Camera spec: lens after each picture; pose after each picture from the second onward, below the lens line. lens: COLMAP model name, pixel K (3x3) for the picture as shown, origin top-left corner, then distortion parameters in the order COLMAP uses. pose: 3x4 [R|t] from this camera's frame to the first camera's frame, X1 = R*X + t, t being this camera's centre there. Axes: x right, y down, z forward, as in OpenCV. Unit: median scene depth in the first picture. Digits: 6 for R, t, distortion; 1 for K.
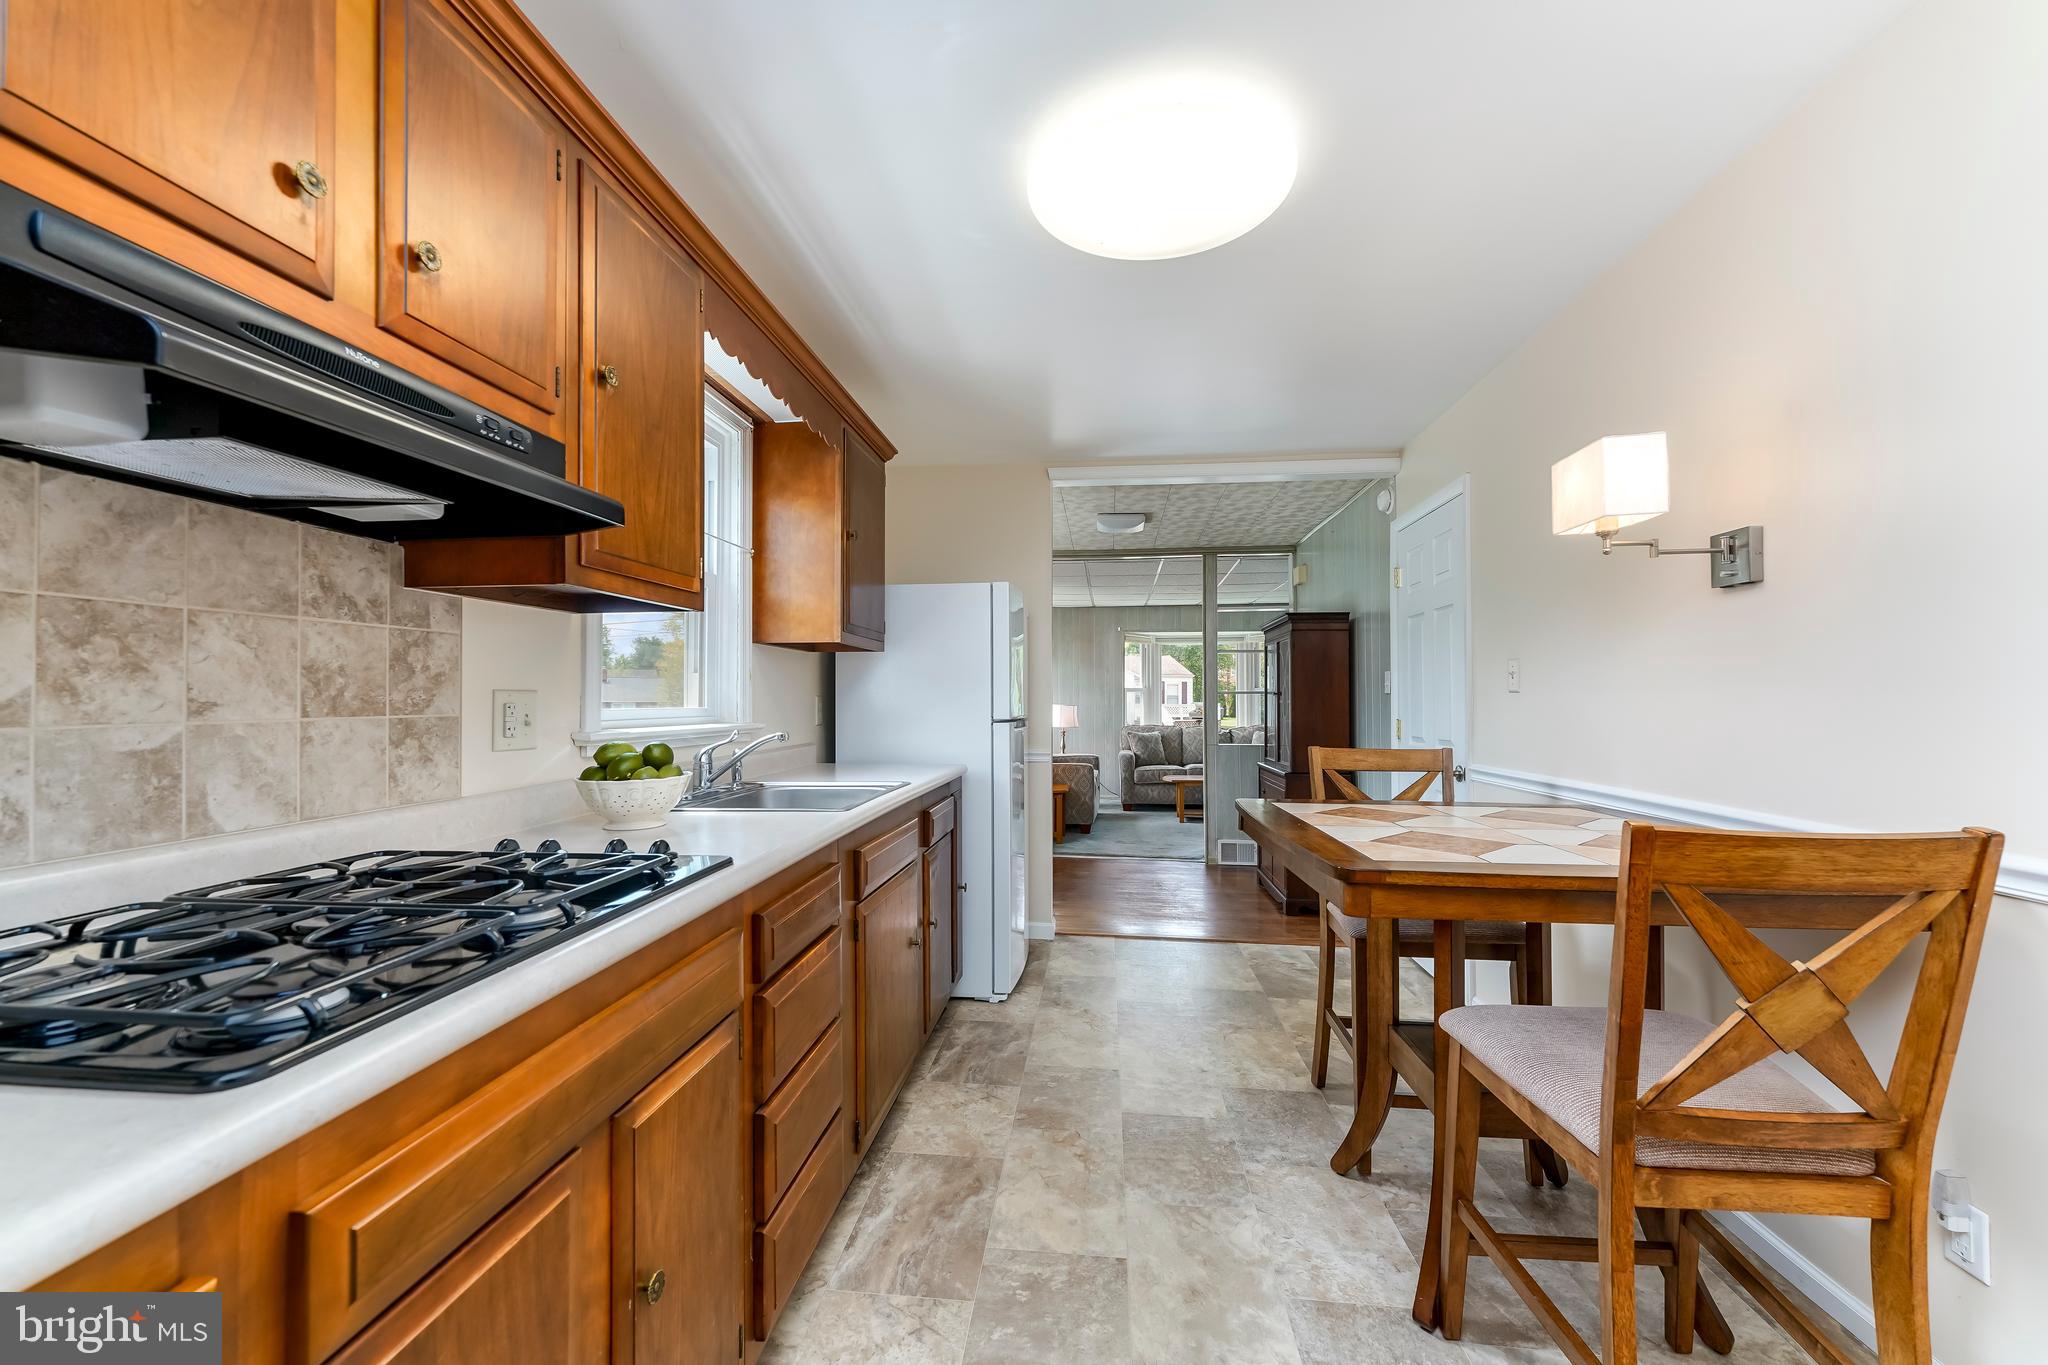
lens RADIAL K [[821.6, 0, 1024.0], [0, 821.6, 682.5], [0, 0, 1]] dist [0.005657, 0.000022]
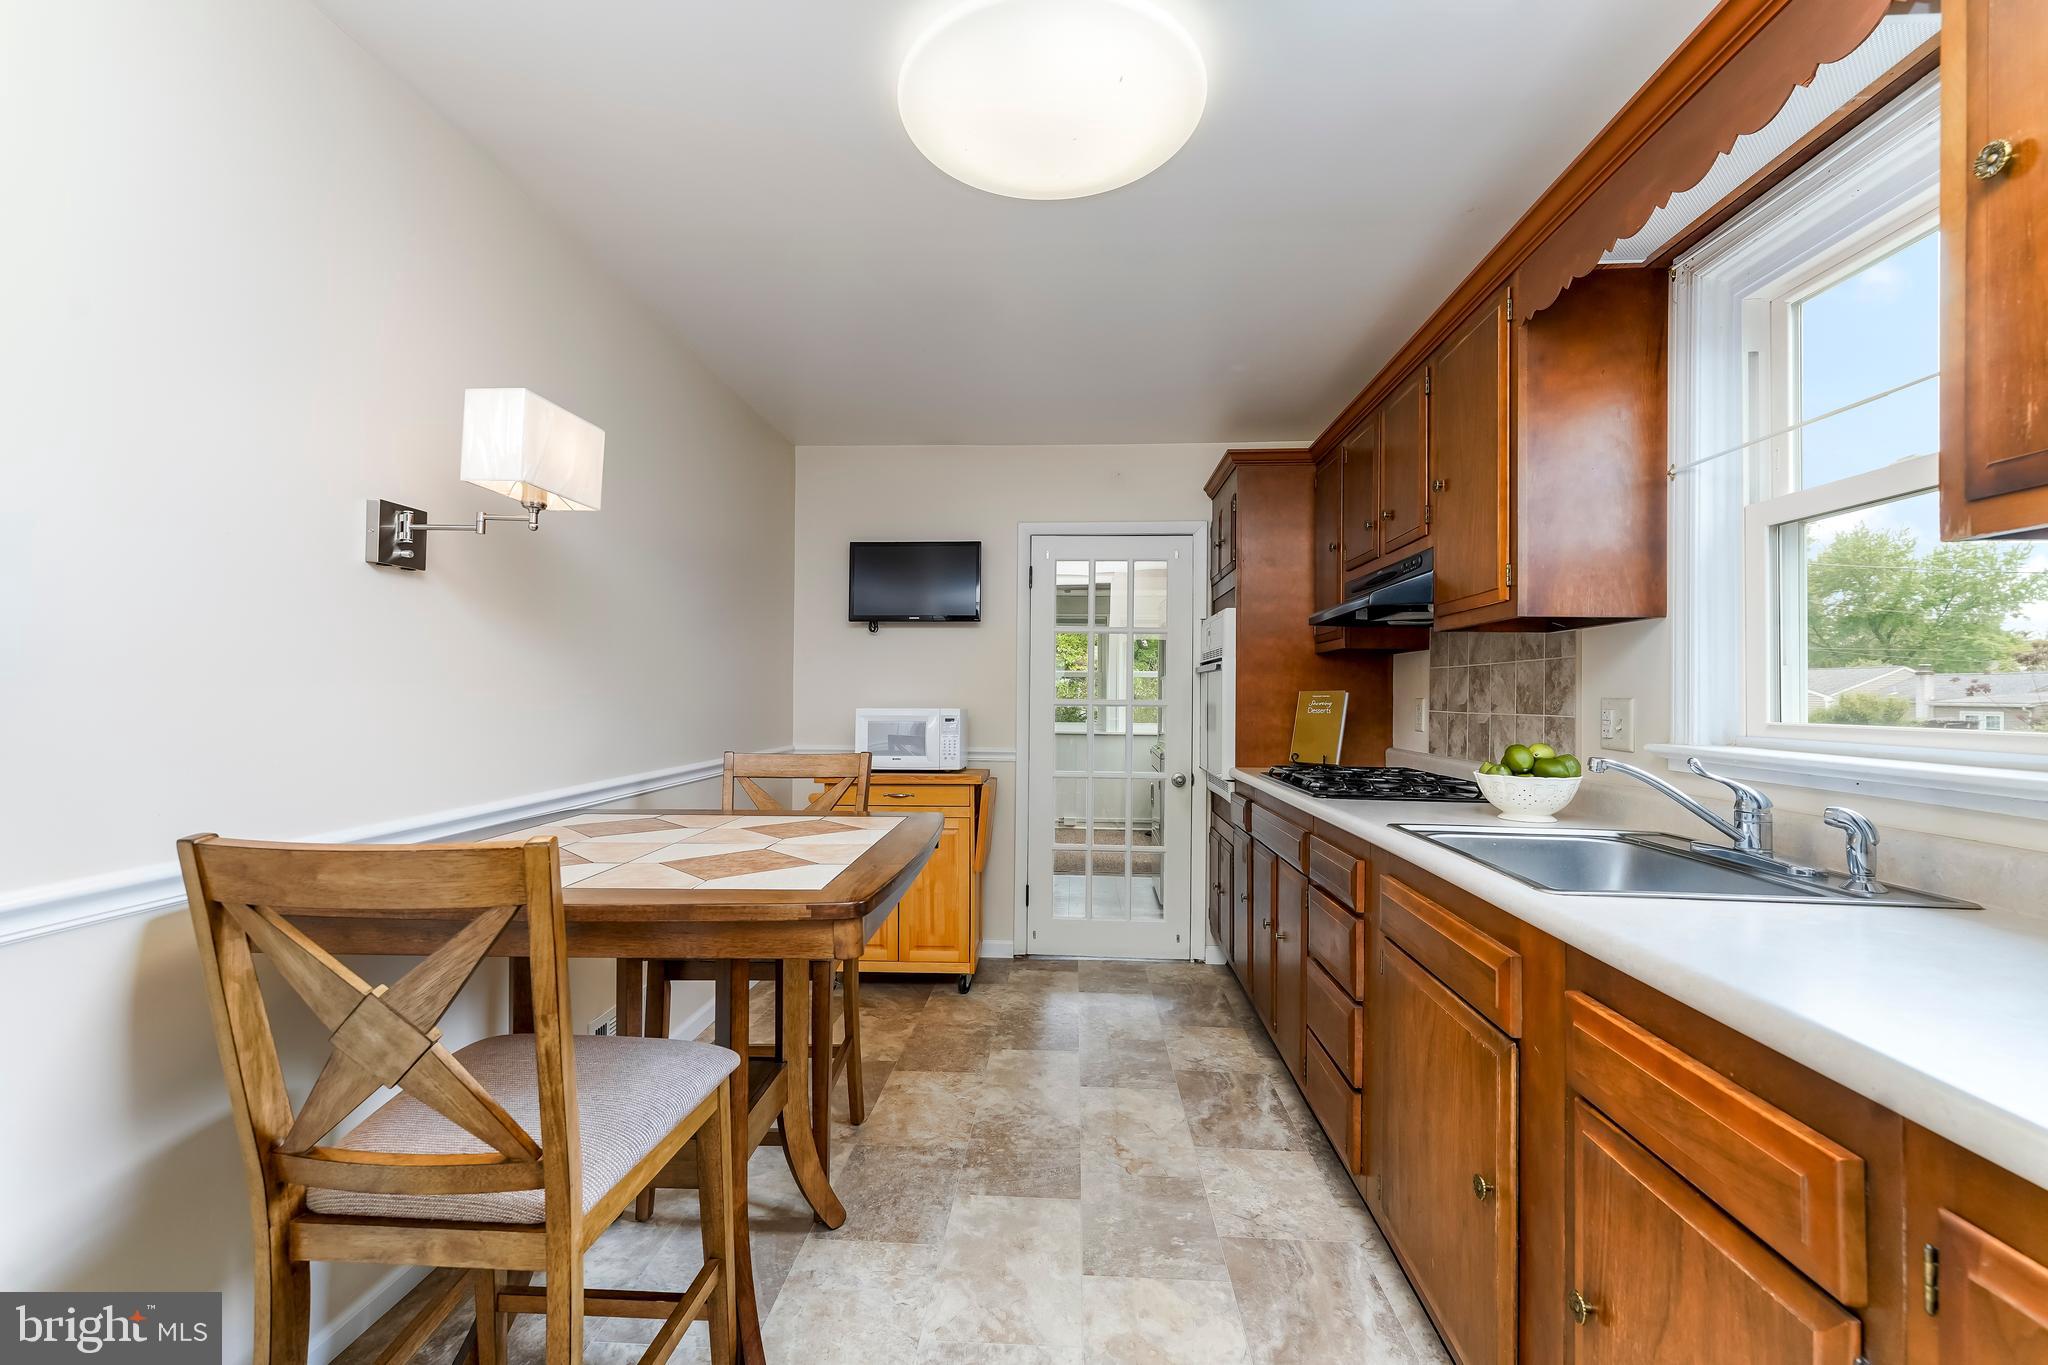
lens RADIAL K [[890.9, 0, 1024.0], [0, 890.9, 682.5], [0, 0, 1]] dist [0.000317, 0.000023]
pose [[-0.999096, -0.009319, -0.041485, 0.338881], [-0.008022, 0.999477, -0.031314, 0.042790], [0.041755, -0.030953, -0.998648, 2.872811]]
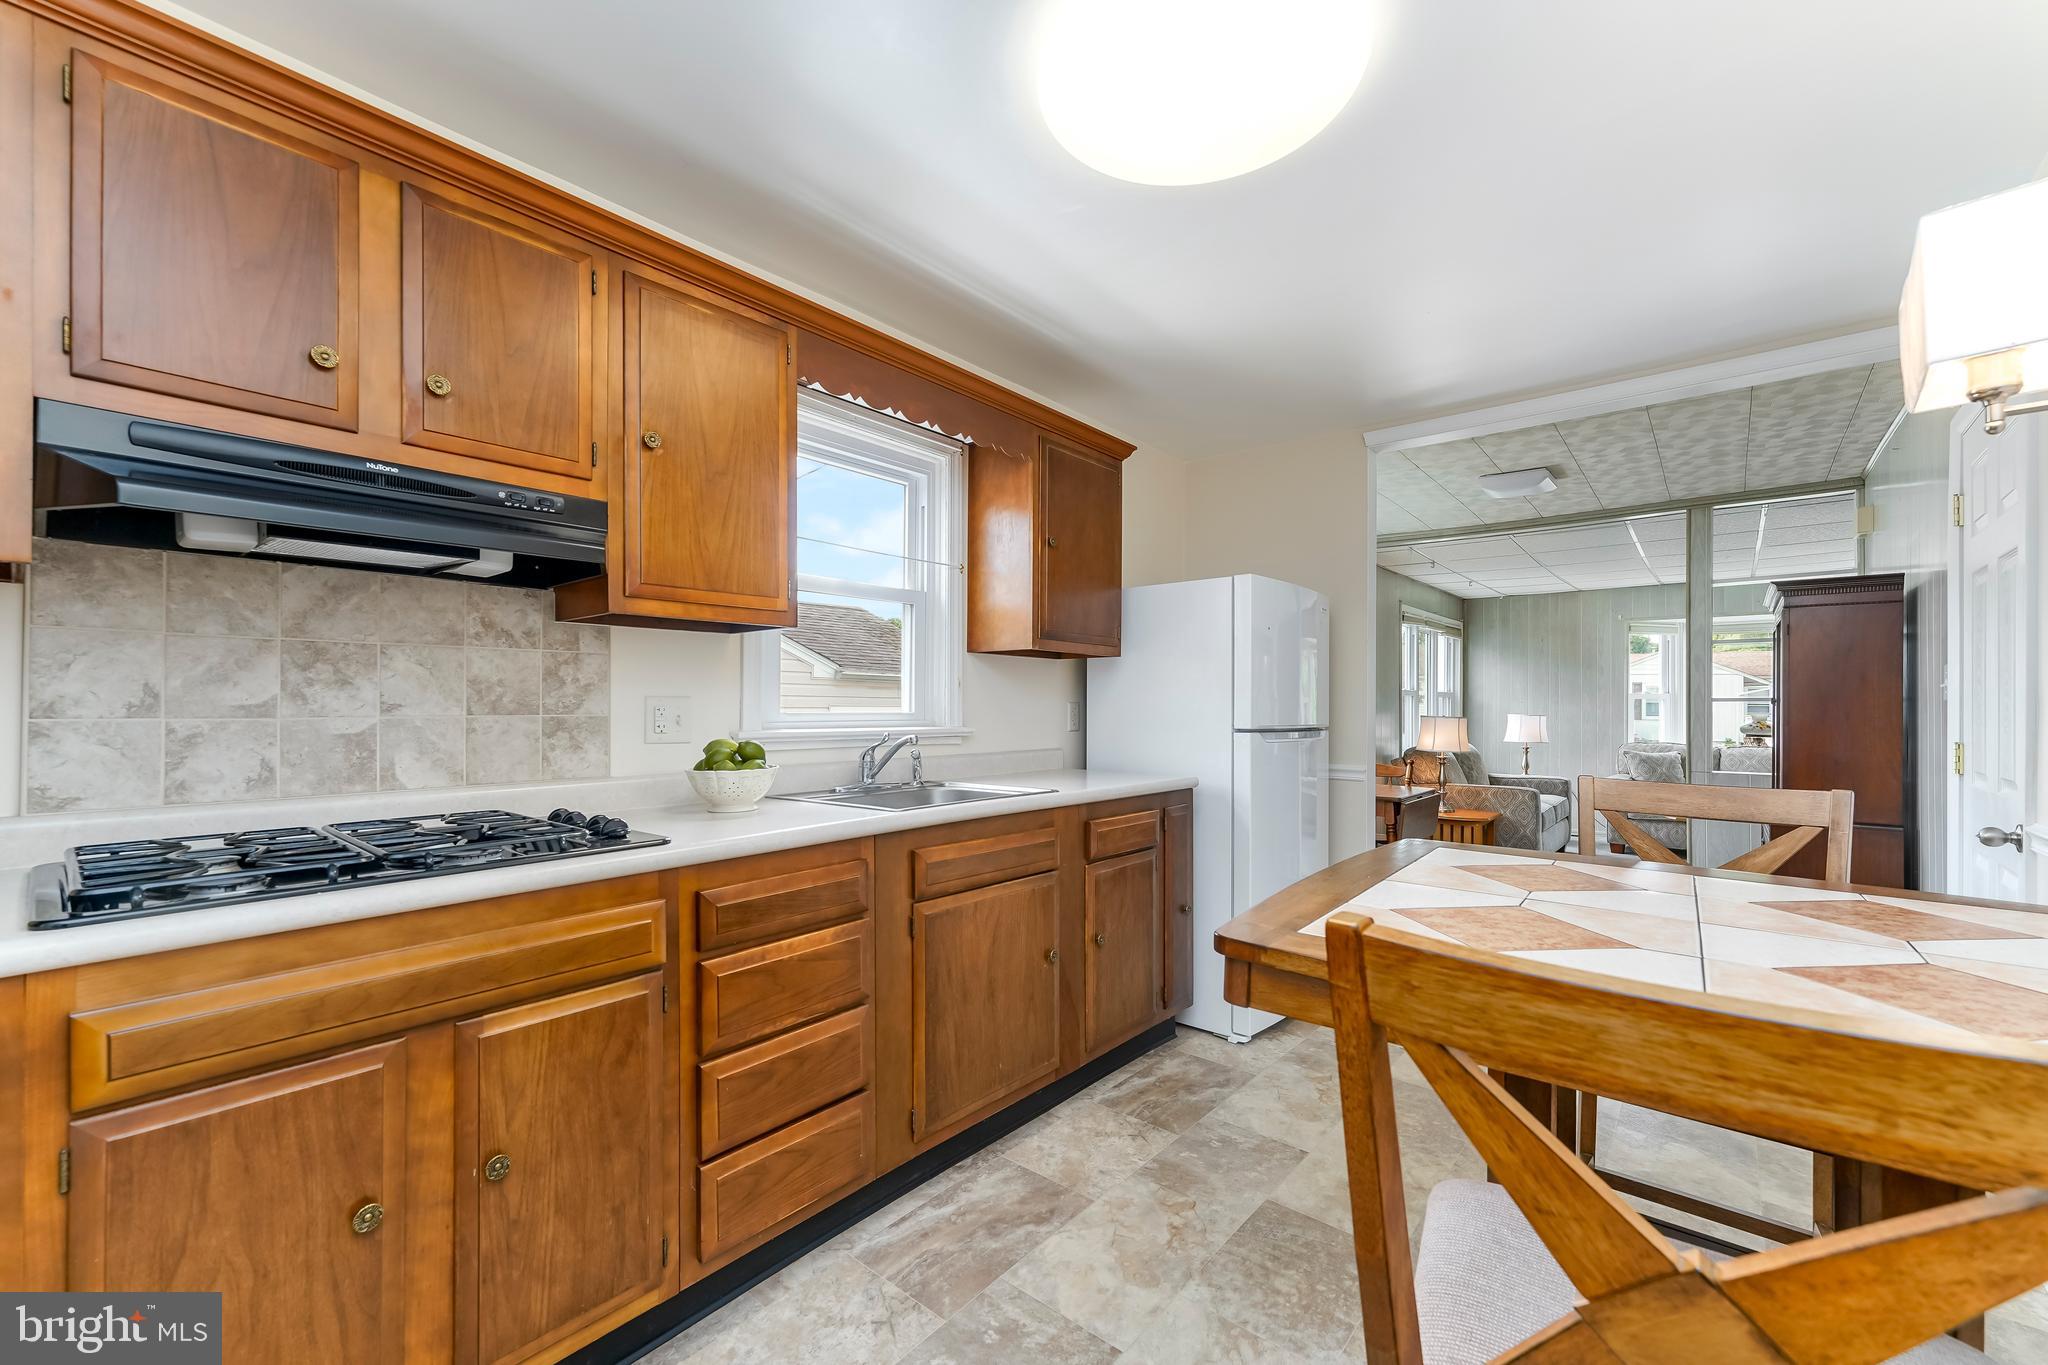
lens RADIAL K [[828.3, 0, 1022.3], [0, 828.3, 700.3], [0, 0, 1]] dist [0.003527, 0.000071]
pose [[0.828223, 0.000425, -0.560399, 0.727437], [0.006665, 0.999922, 0.010609, 0.006915], [0.560360, -0.012521, 0.828155, 0.316014]]
